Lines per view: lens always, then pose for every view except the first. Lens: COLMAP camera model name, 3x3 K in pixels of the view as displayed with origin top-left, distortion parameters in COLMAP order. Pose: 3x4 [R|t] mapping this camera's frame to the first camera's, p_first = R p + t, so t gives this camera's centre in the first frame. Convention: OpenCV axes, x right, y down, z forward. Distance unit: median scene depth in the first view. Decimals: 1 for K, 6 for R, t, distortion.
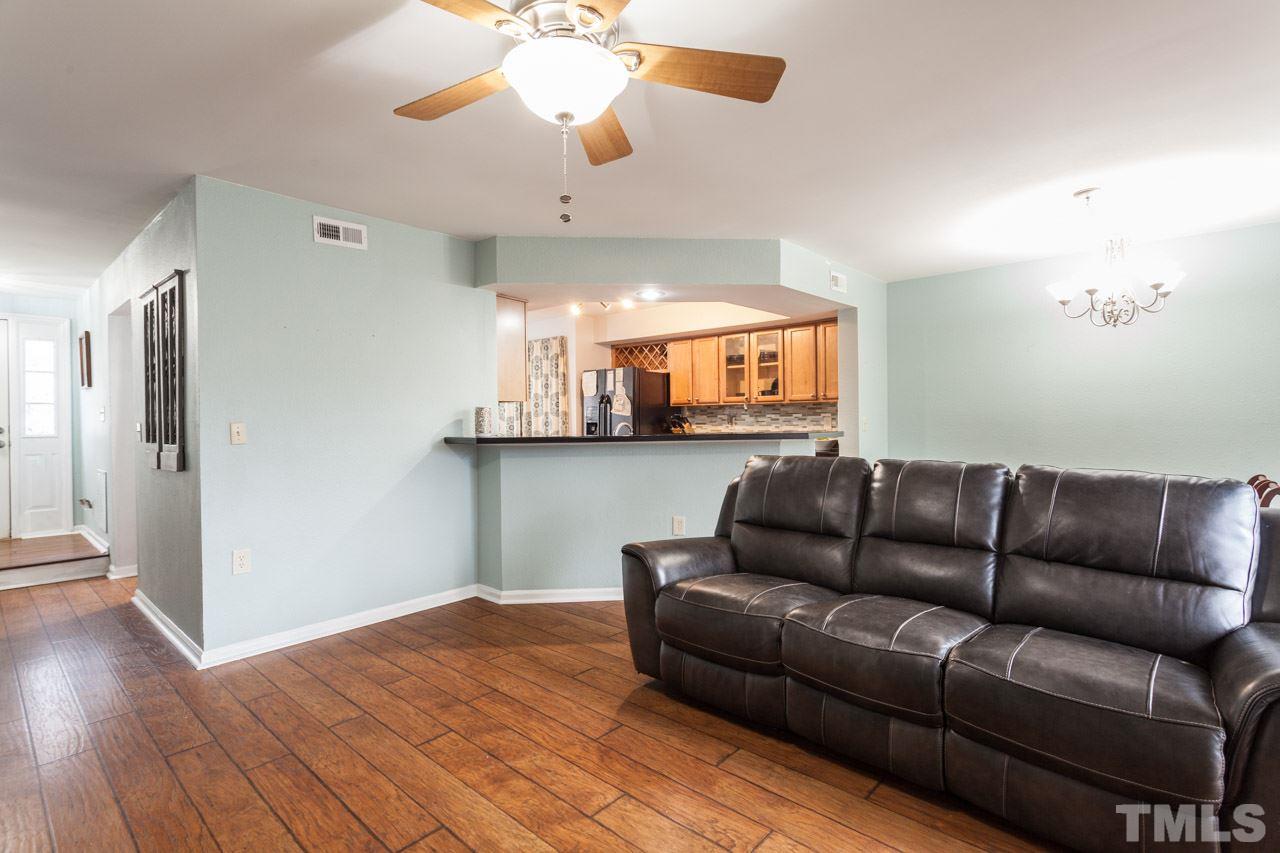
lens RADIAL K [[615.1, 0, 645.5], [0, 615.1, 427.4], [0, 0, 1]] dist [-0.004528, 0.000183]
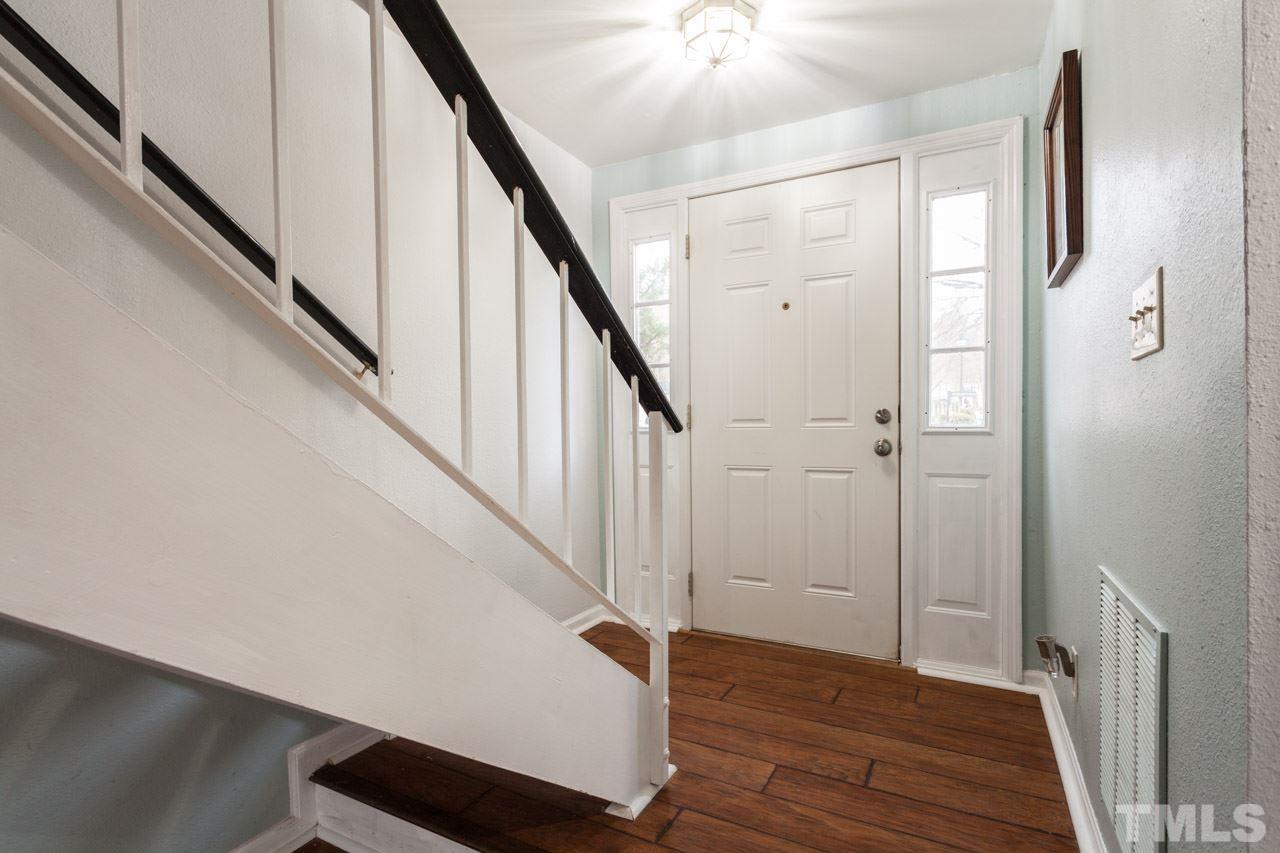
lens RADIAL K [[615.1, 0, 650.0], [0, 615.1, 428.5], [0, 0, 1]] dist [-0.004528, 0.000183]
pose [[0.255227, 0.017159, -0.966729, -0.645450], [-0.006639, 0.999850, 0.015994, 0.007868], [0.966858, 0.002336, 0.255303, 0.698333]]
